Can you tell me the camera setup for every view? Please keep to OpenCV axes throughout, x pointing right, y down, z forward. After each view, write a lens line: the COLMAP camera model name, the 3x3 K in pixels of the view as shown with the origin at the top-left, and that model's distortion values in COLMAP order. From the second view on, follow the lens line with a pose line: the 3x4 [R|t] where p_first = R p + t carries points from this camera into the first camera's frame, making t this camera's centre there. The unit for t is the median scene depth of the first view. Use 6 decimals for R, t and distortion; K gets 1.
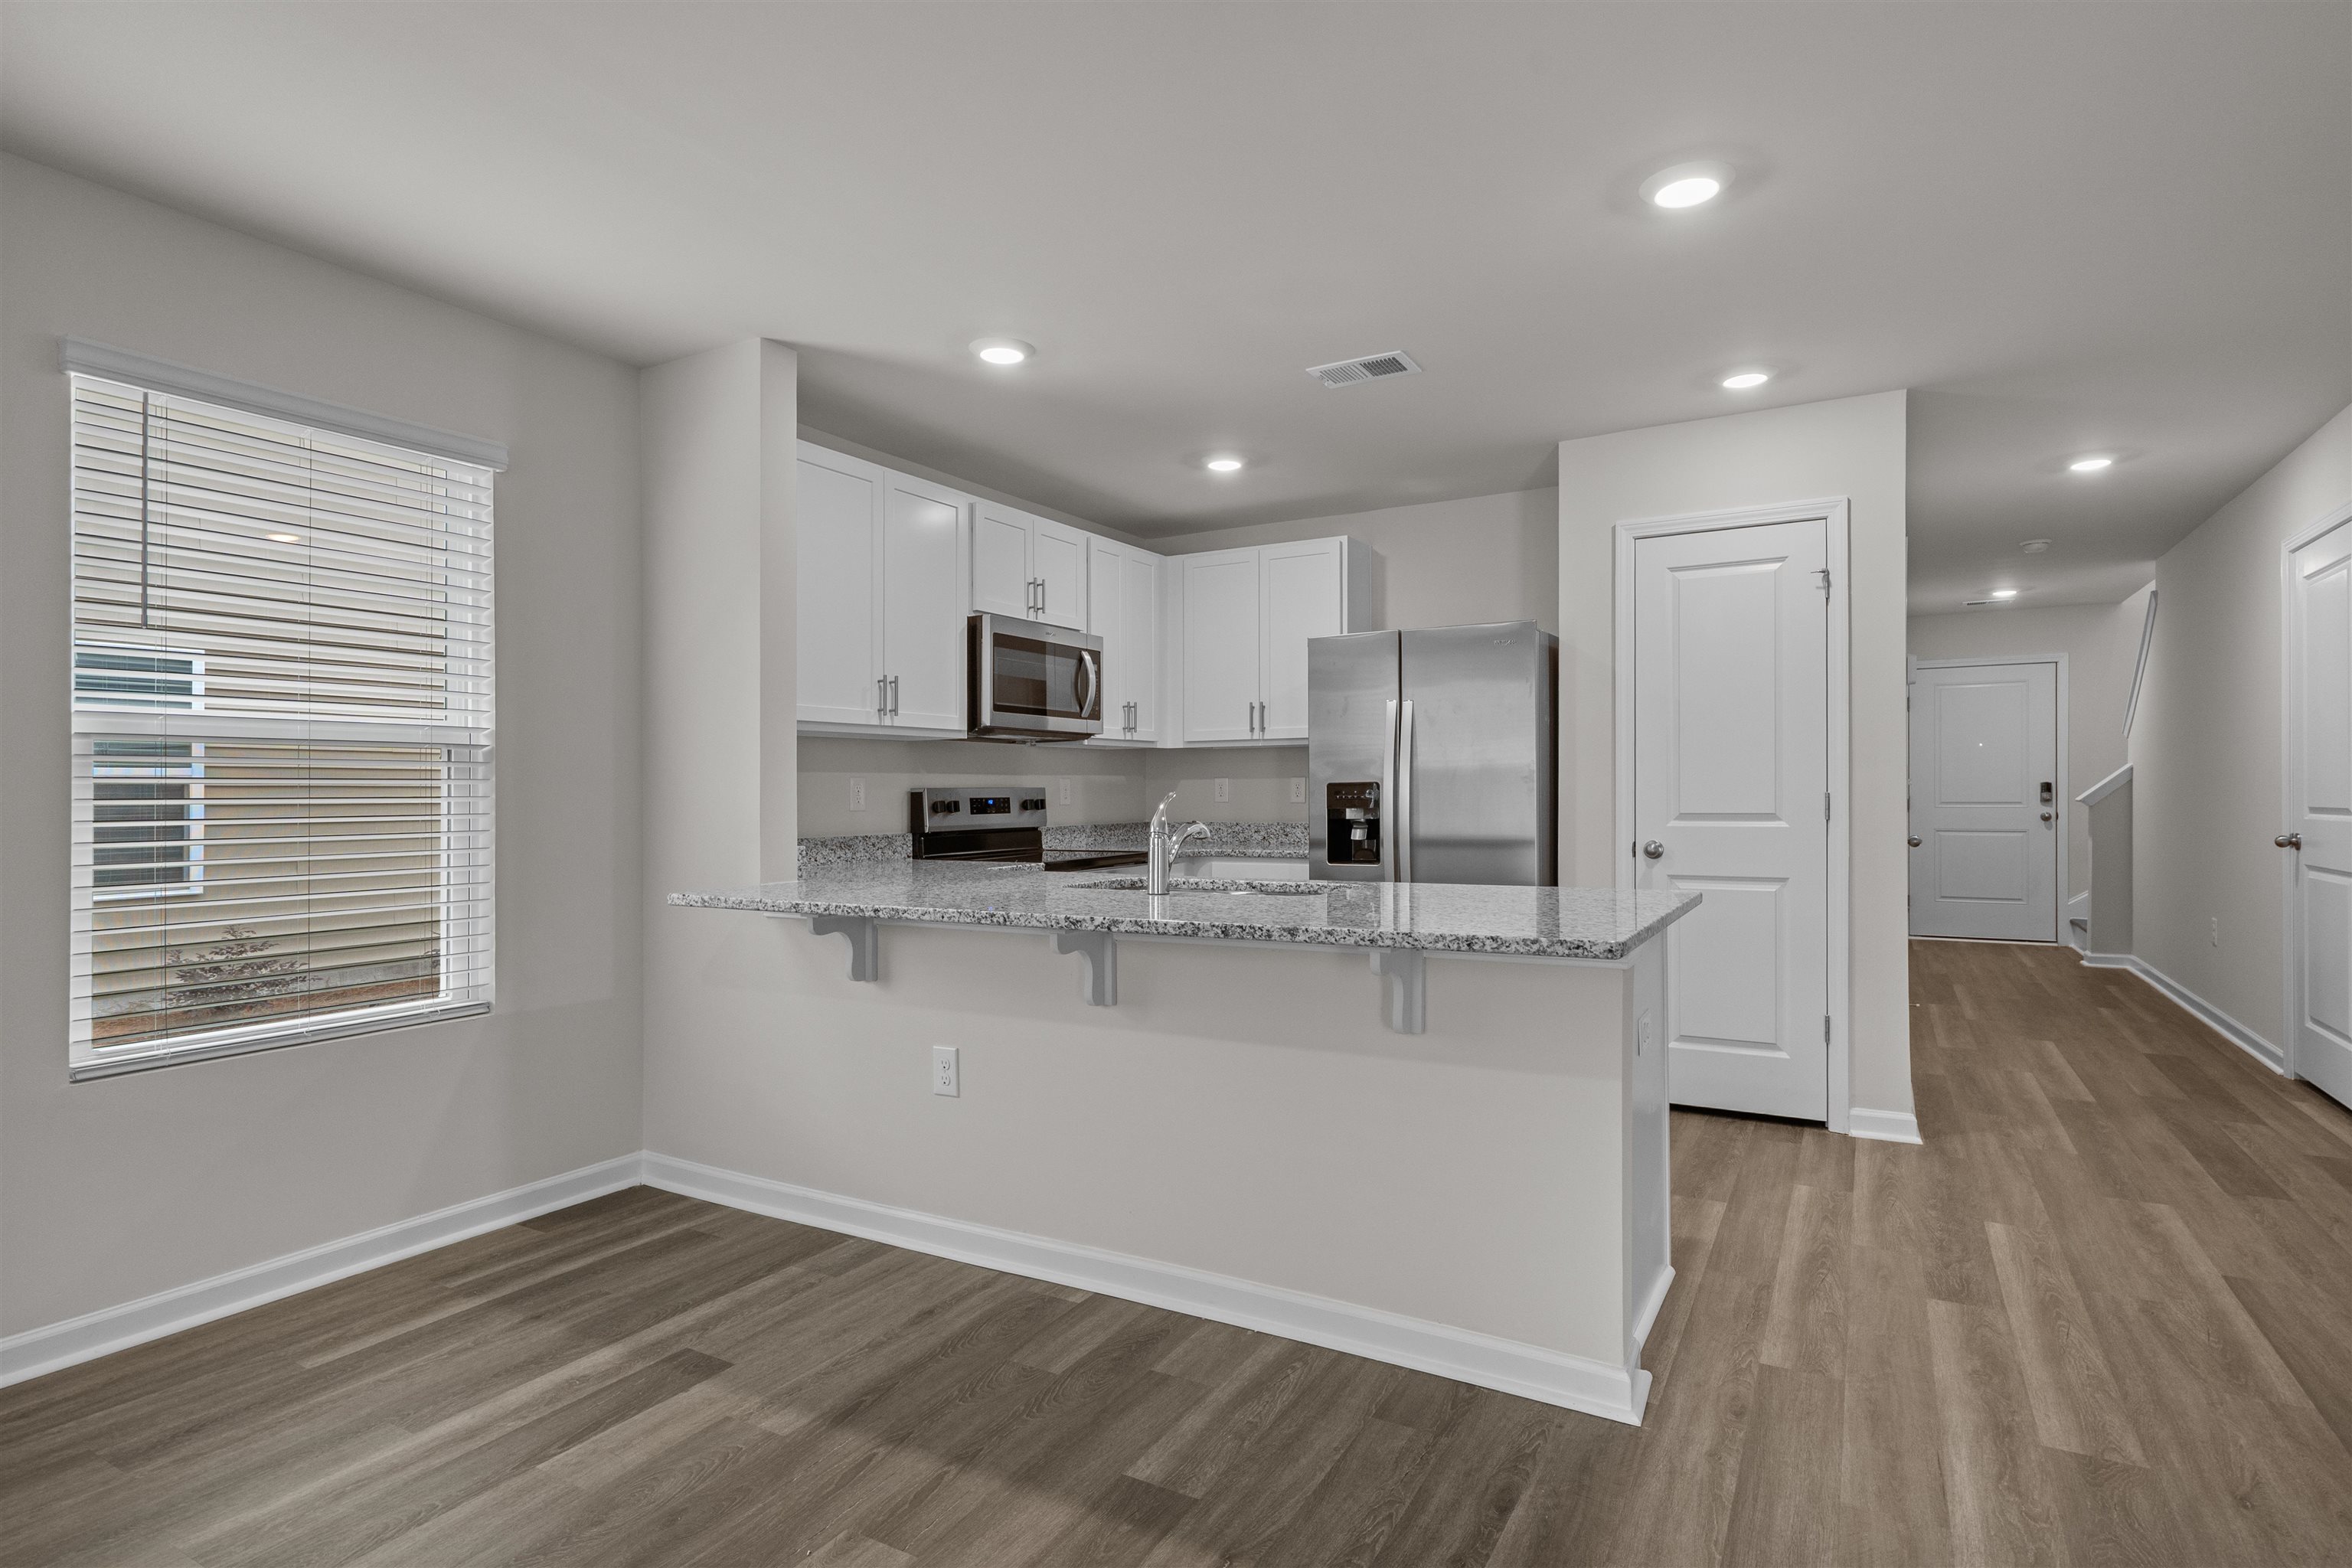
lens RADIAL K [[1211.1, 0, 1176.9], [0, 1211.1, 782.3], [0, 0, 1]] dist [0.003671, -0.001199]
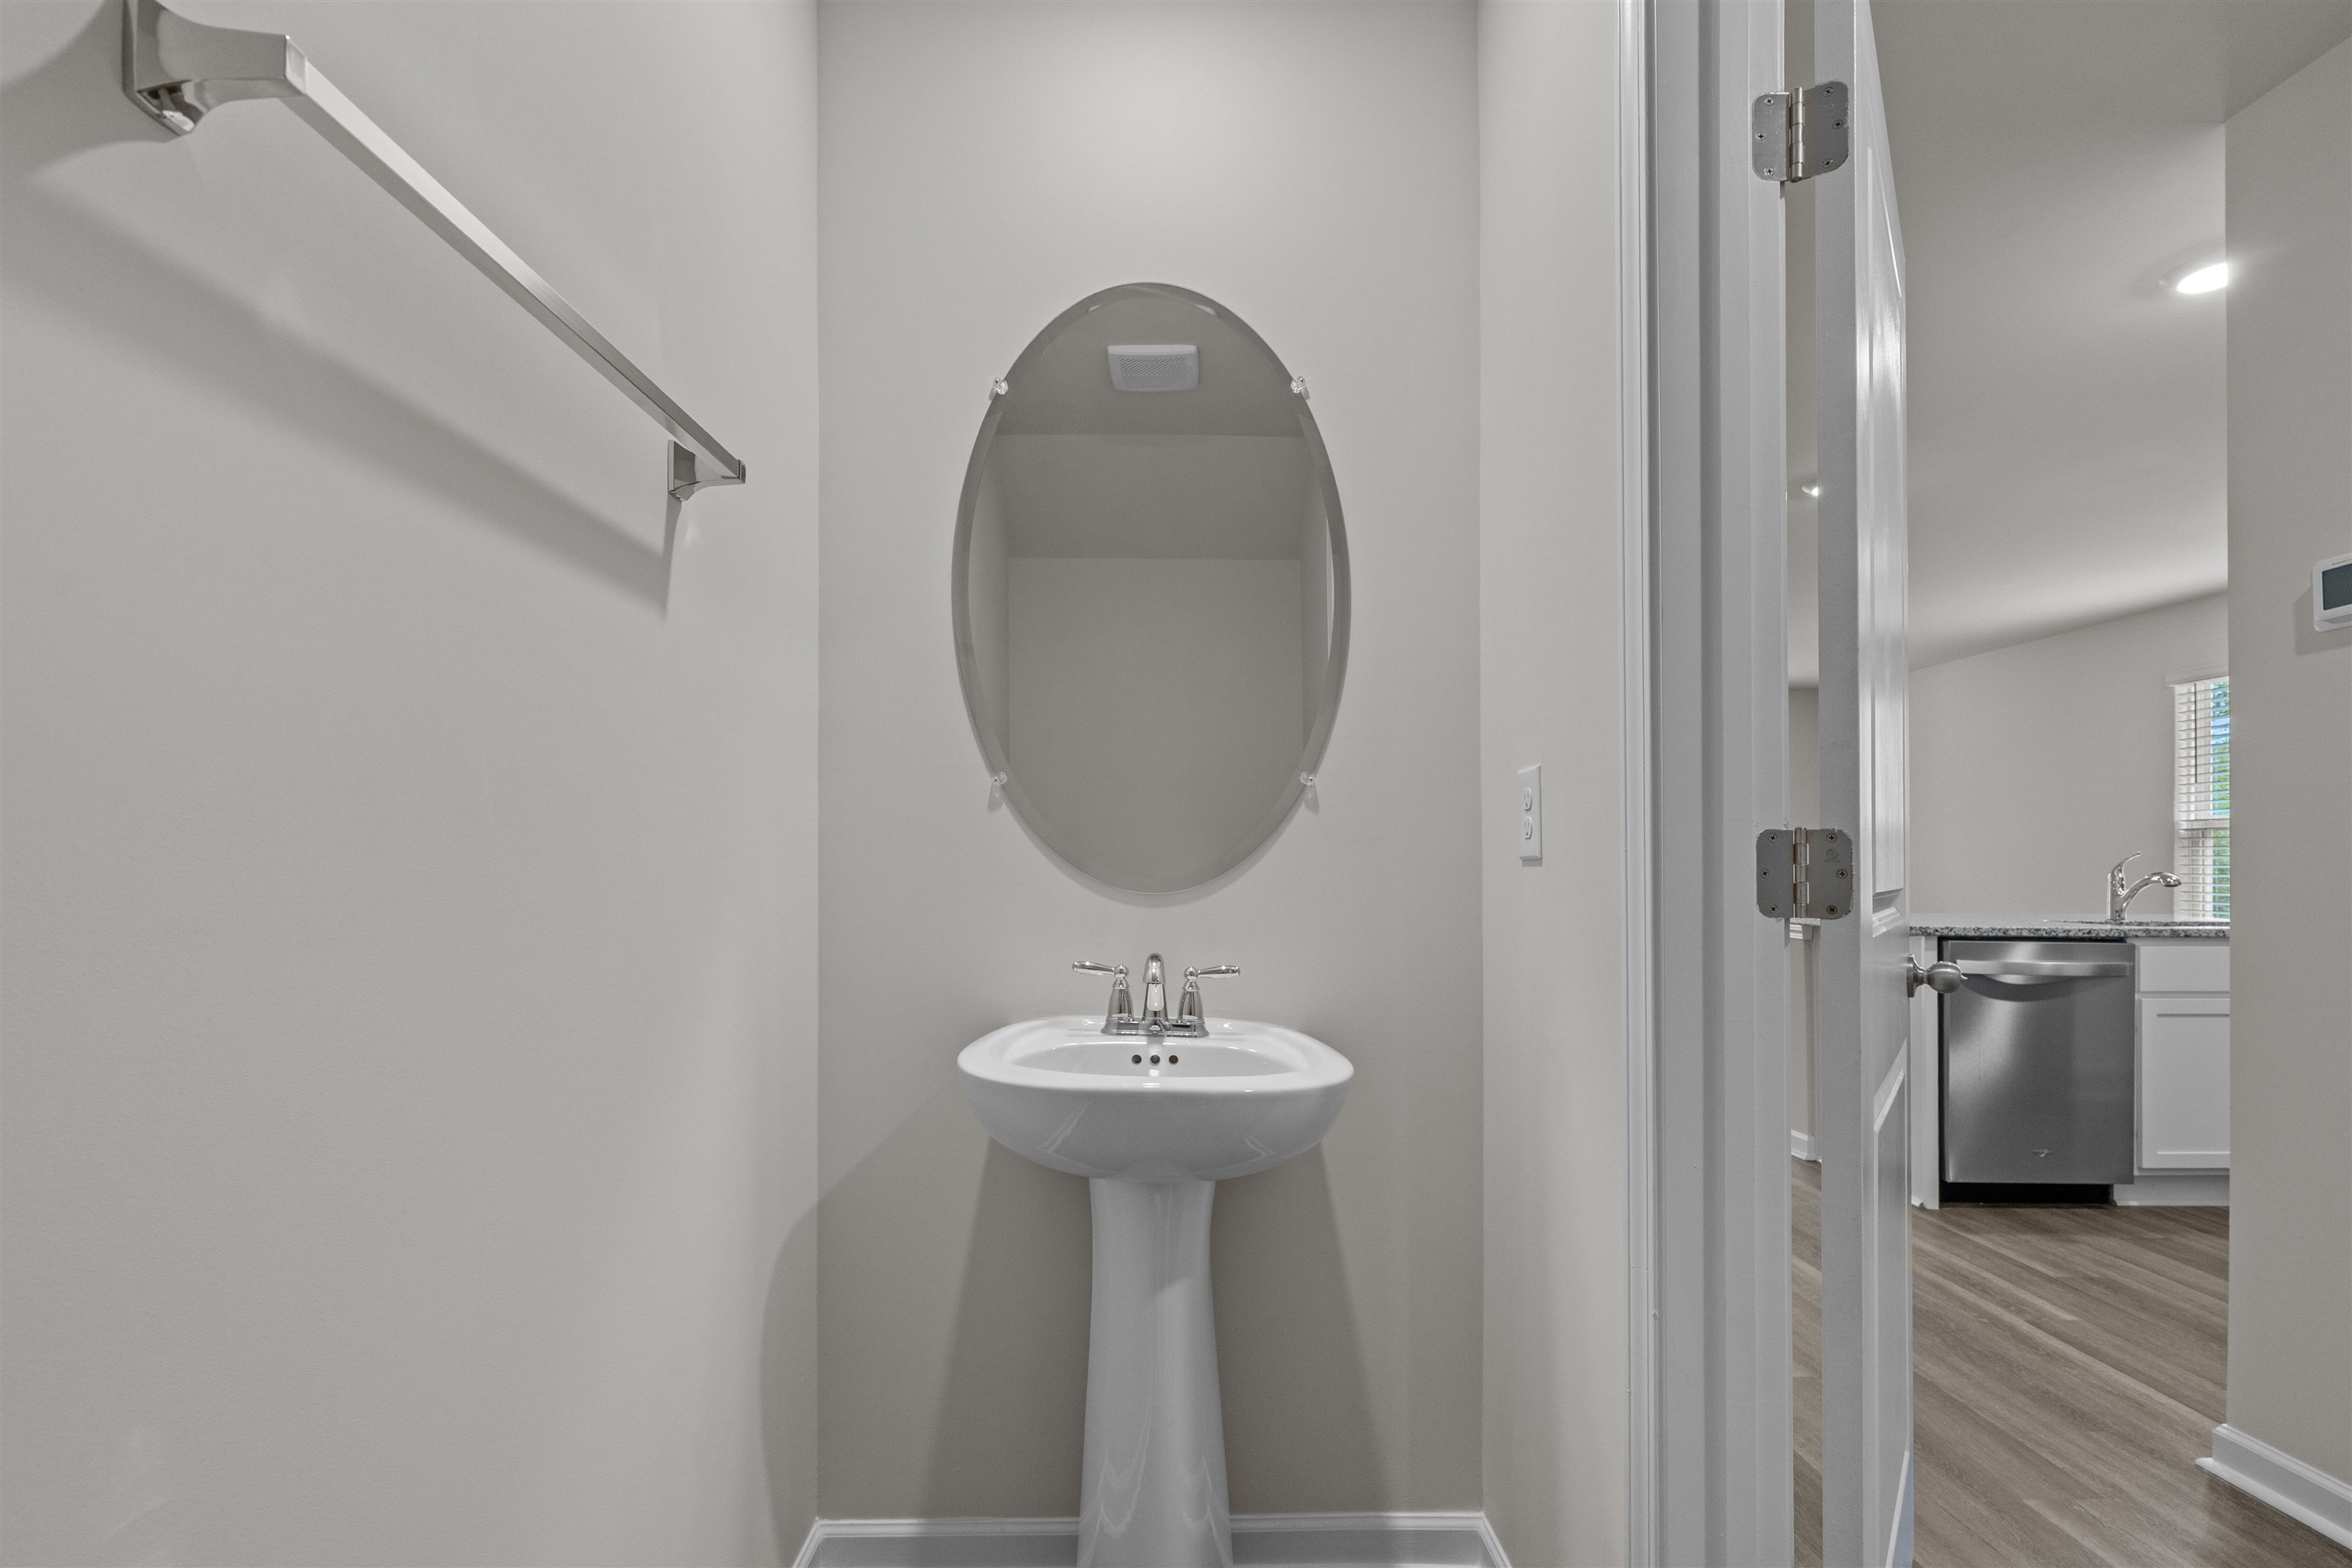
lens RADIAL K [[1068.0, 0, 1170.1], [0, 1068.0, 836.0], [0, 0, 1]] dist [-0.008337, 0.002870]
pose [[-0.864611, -0.008852, -0.502364, 1.375134], [0.008009, 0.999475, -0.031396, 0.016116], [0.502378, -0.031169, -0.864086, 1.282106]]
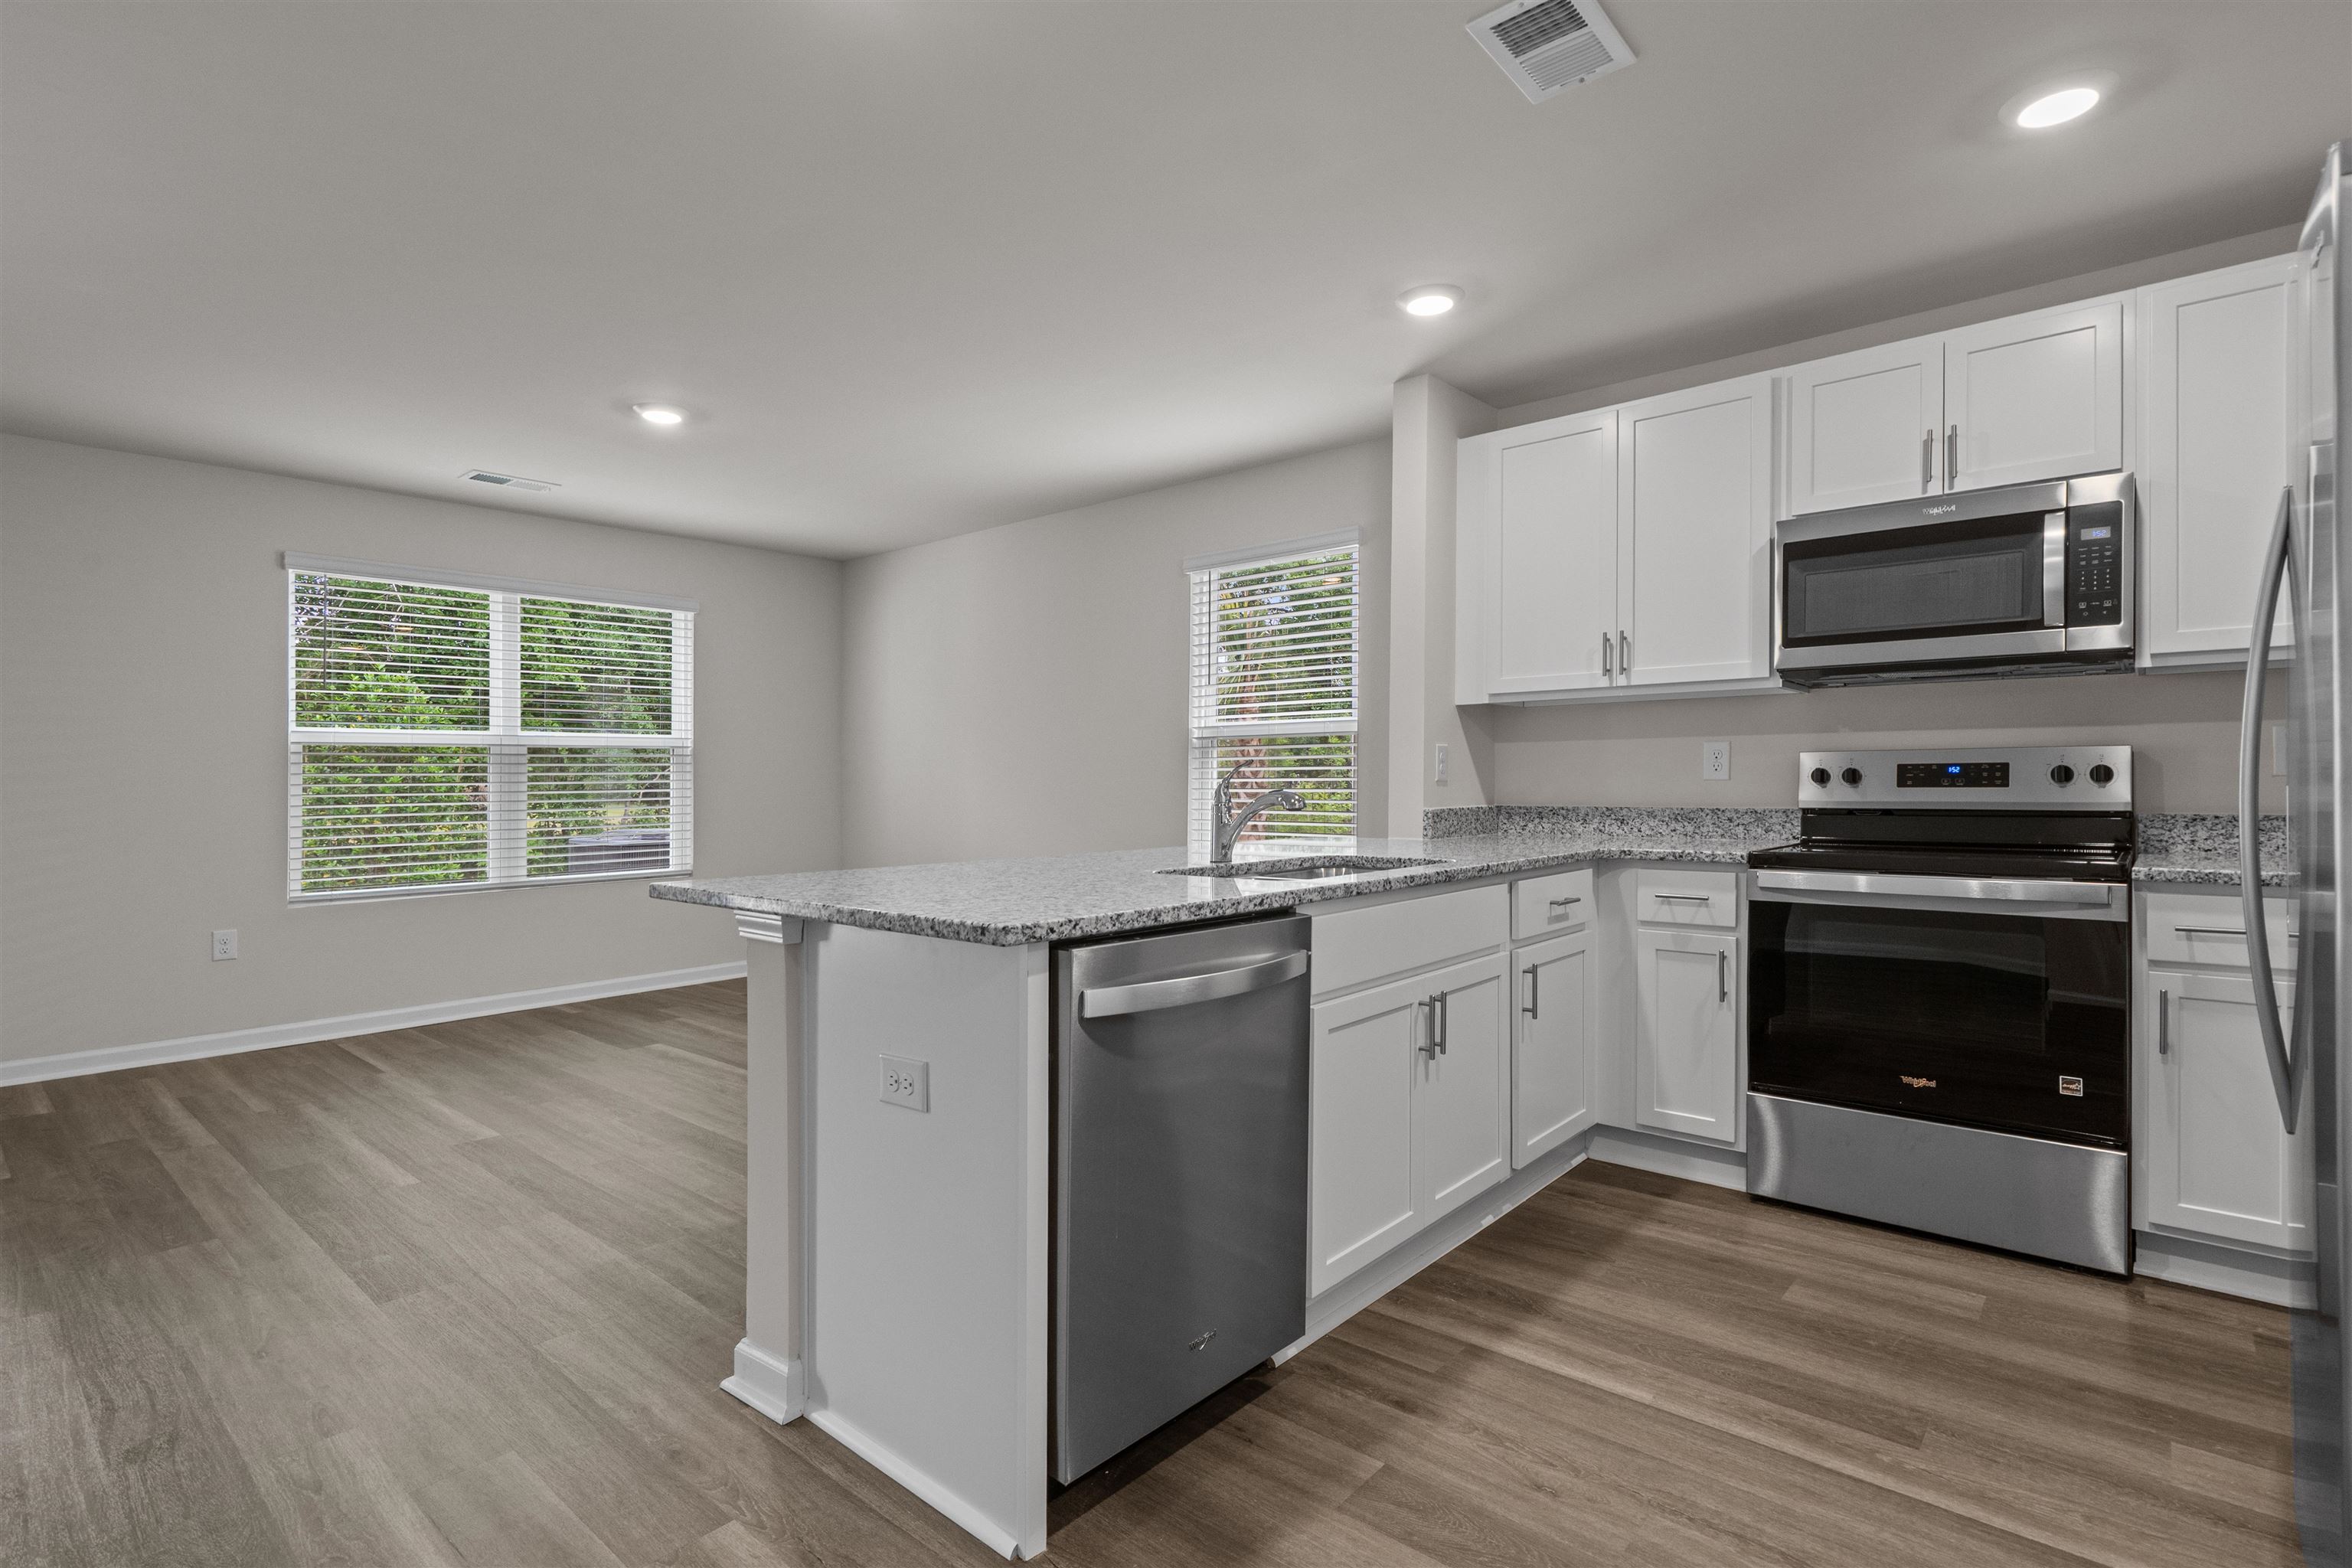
lens RADIAL K [[1120.3, 0, 1177.8], [0, 1120.3, 777.1], [0, 0, 1]] dist [0.002305, -0.001294]
pose [[-0.190944, 0.005610, -0.981585, 0.740043], [0.016534, 0.999860, 0.002499, 0.015602], [0.981462, -0.015752, -0.191010, 0.942409]]
